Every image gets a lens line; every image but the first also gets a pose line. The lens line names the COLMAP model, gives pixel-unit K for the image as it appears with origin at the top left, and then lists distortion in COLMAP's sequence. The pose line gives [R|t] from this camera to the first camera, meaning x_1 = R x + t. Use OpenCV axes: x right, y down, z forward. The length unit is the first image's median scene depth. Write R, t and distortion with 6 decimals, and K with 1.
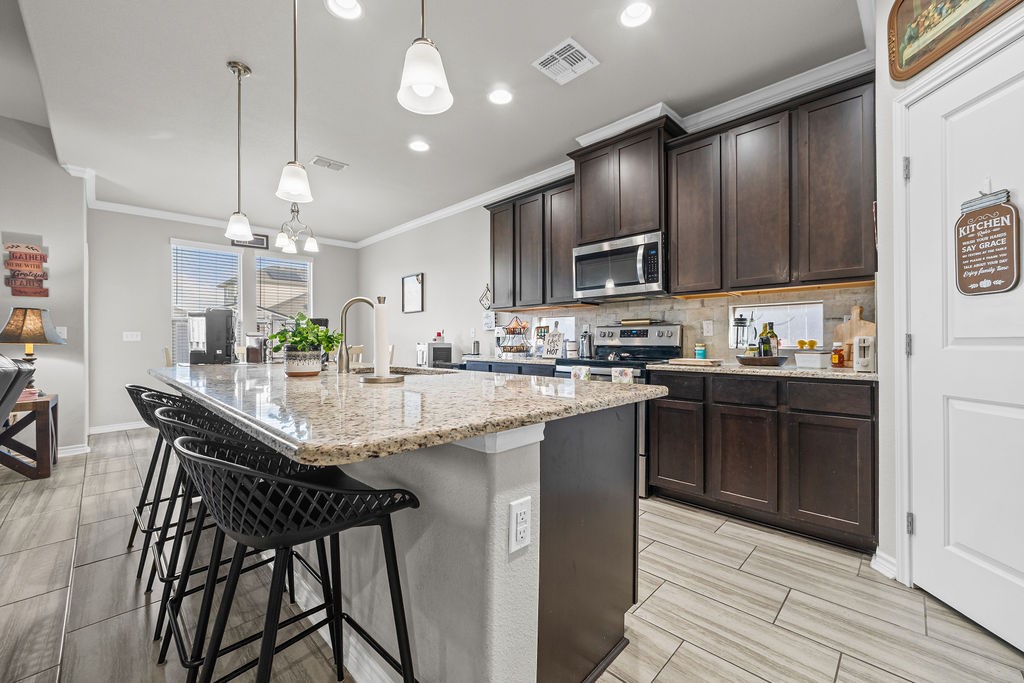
lens RADIAL K [[404.7, 0, 513.0], [0, 404.7, 342.3], [0, 0, 1]] dist [-0.005816, 0.001731]
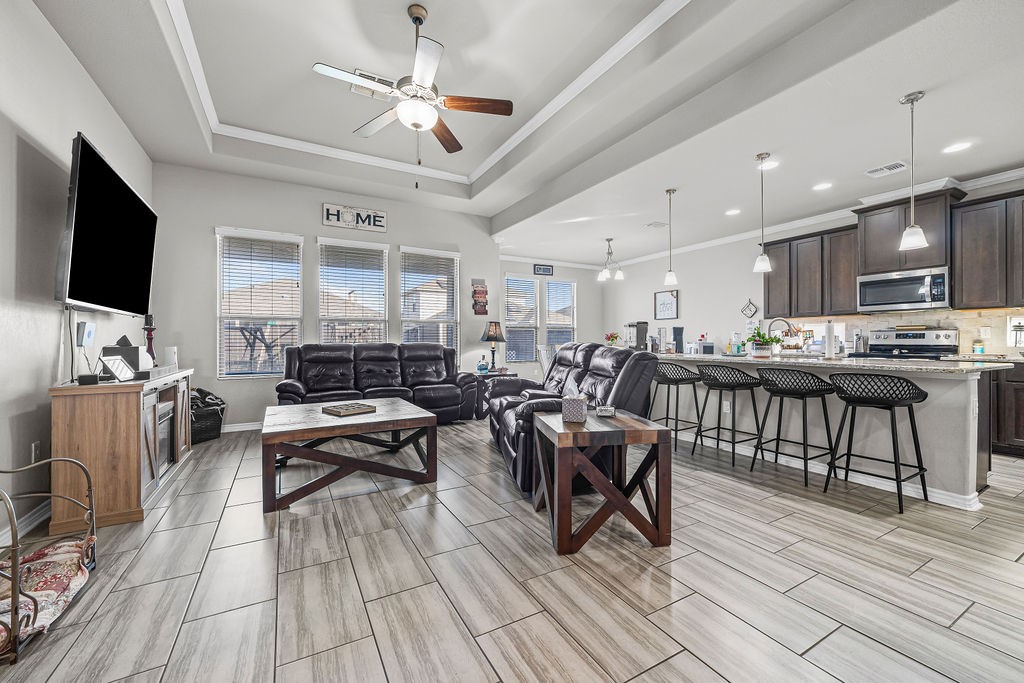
lens RADIAL K [[404.7, 0, 515.4], [0, 404.7, 340.3], [0, 0, 1]] dist [-0.005816, 0.001731]
pose [[0.961945, 0.002051, -0.273236, -0.708400], [-0.003590, 0.999980, -0.005133, 0.005461], [0.273220, 0.005918, 0.961933, -0.790993]]
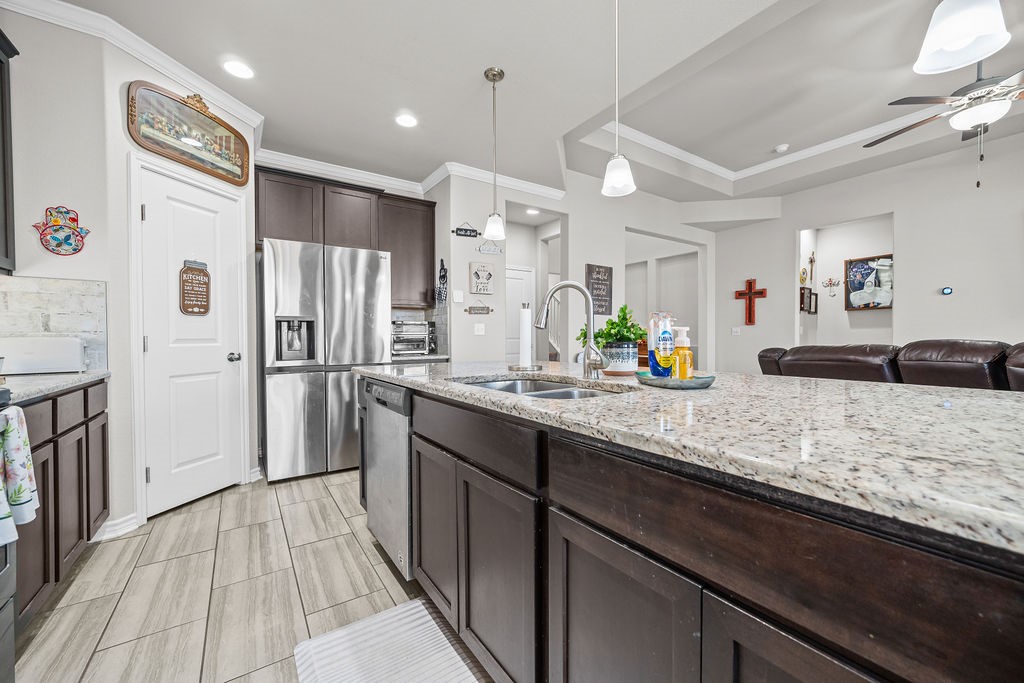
lens RADIAL K [[404.7, 0, 513.0], [0, 404.7, 340.2], [0, 0, 1]] dist [-0.005816, 0.001731]
pose [[-0.980084, 0.003008, 0.198560, -0.374515], [0.005204, 0.999931, 0.010538, -0.011725], [-0.198515, 0.011361, -0.980032, 1.561892]]
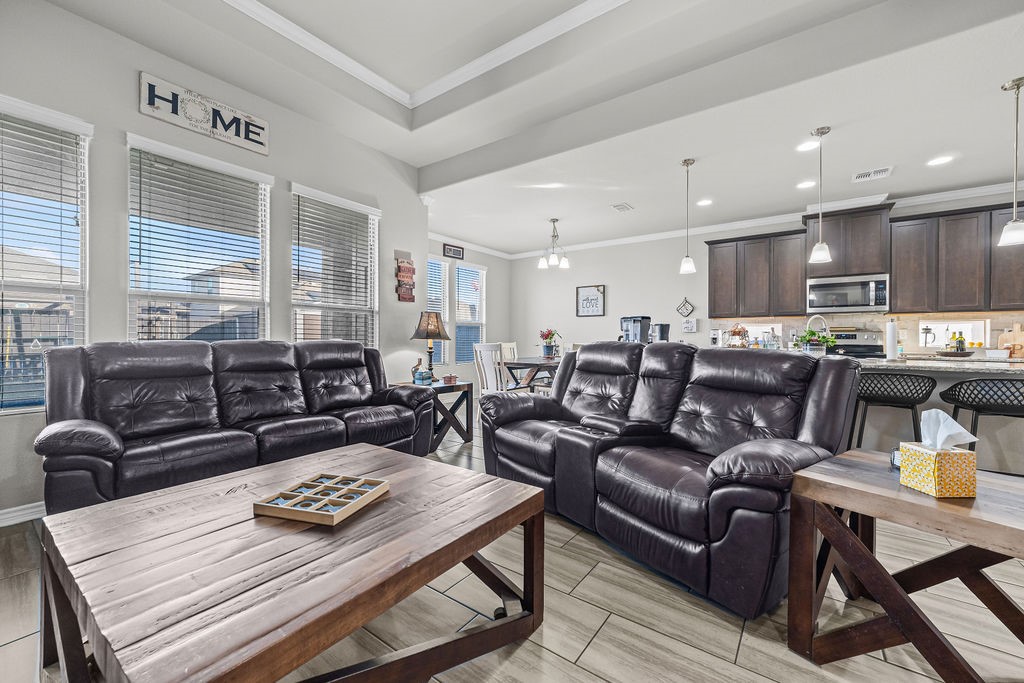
lens RADIAL K [[404.7, 0, 514.4], [0, 404.7, 338.4], [0, 0, 1]] dist [-0.005816, 0.001731]
pose [[0.989068, 0.009880, 0.147126, -1.290995], [-0.008912, 0.999934, -0.007235, 0.007387], [-0.147188, 0.005845, 0.989091, -0.352430]]
